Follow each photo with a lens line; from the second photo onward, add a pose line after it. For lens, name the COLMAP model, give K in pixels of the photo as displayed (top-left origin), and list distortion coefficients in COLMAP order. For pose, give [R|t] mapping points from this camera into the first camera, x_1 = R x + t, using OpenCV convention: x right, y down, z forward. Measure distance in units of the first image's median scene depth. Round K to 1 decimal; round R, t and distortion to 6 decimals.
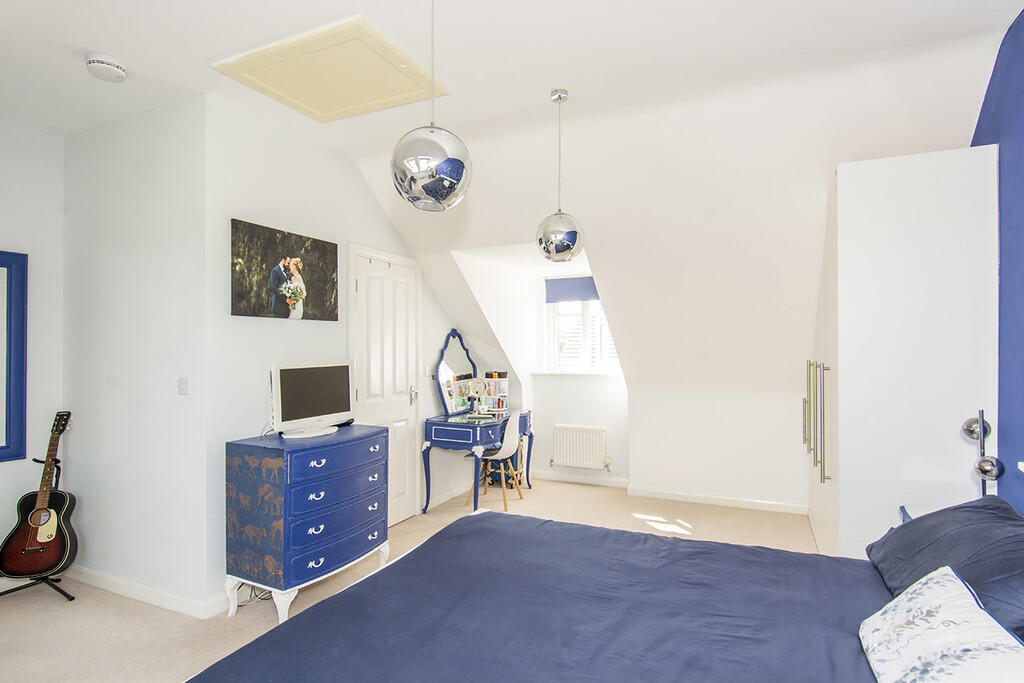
lens RADIAL K [[539.6, 0, 508.6], [0, 539.6, 340.7], [0, 0, 1]] dist [0.004062, 0.001126]
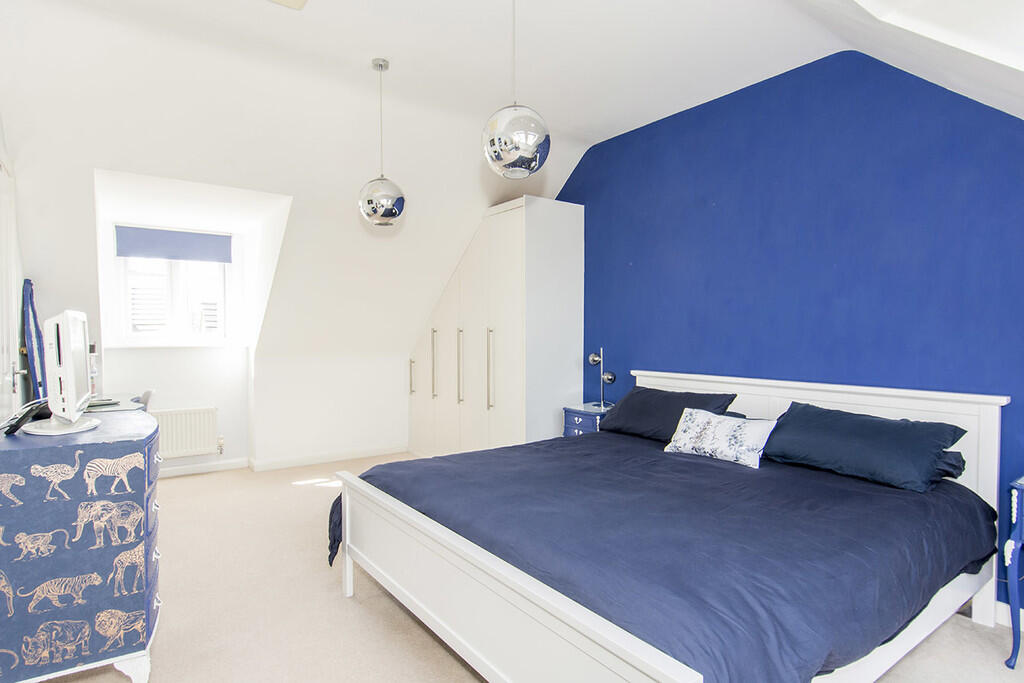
lens RADIAL K [[554.6, 0, 512.0], [0, 554.6, 341.5], [0, 0, 1]] dist [0.001523, 0.000156]
pose [[0.485281, -0.007555, 0.874326, -0.773493], [-0.018385, 0.999653, 0.018842, 0.058273], [-0.874165, -0.025219, 0.484974, 0.270910]]
